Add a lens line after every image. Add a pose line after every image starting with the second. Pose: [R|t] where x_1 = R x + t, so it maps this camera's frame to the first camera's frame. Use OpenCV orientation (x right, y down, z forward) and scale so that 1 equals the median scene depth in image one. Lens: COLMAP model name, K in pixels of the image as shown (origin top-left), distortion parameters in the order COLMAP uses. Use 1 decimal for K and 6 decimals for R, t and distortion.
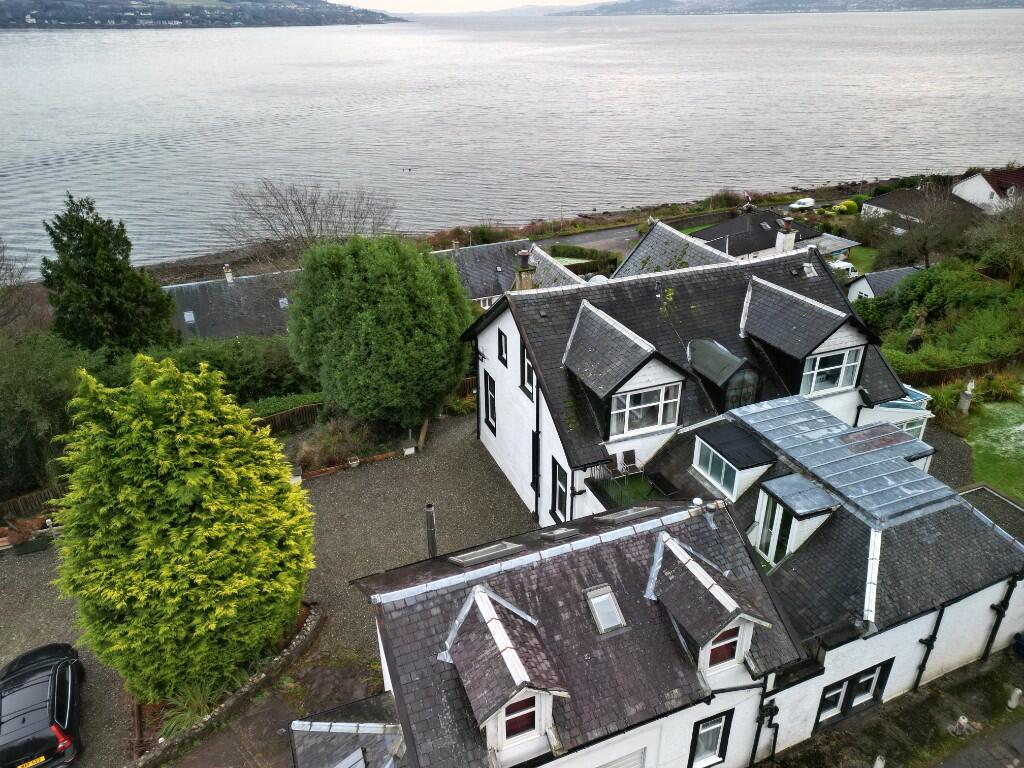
lens RADIAL K [[709.0, 0, 513.2], [0, 709.0, 384.7], [0, 0, 1]] dist [0.037473, -0.016353]
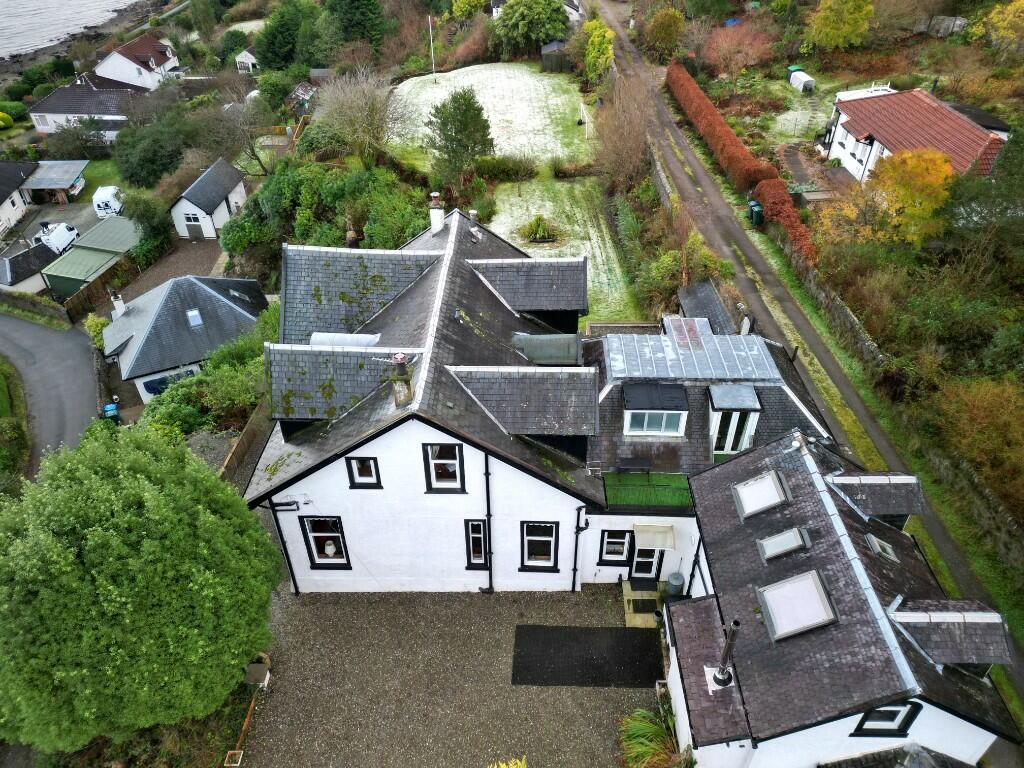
lens RADIAL K [[709.0, 0, 513.1], [0, 709.0, 380.3], [0, 0, 1]] dist [0.037473, -0.016353]
pose [[0.385527, -0.555557, 0.736699, -0.645946], [0.423512, 0.815892, 0.393647, -0.513737], [-0.819760, 0.160239, 0.549833, 0.554122]]
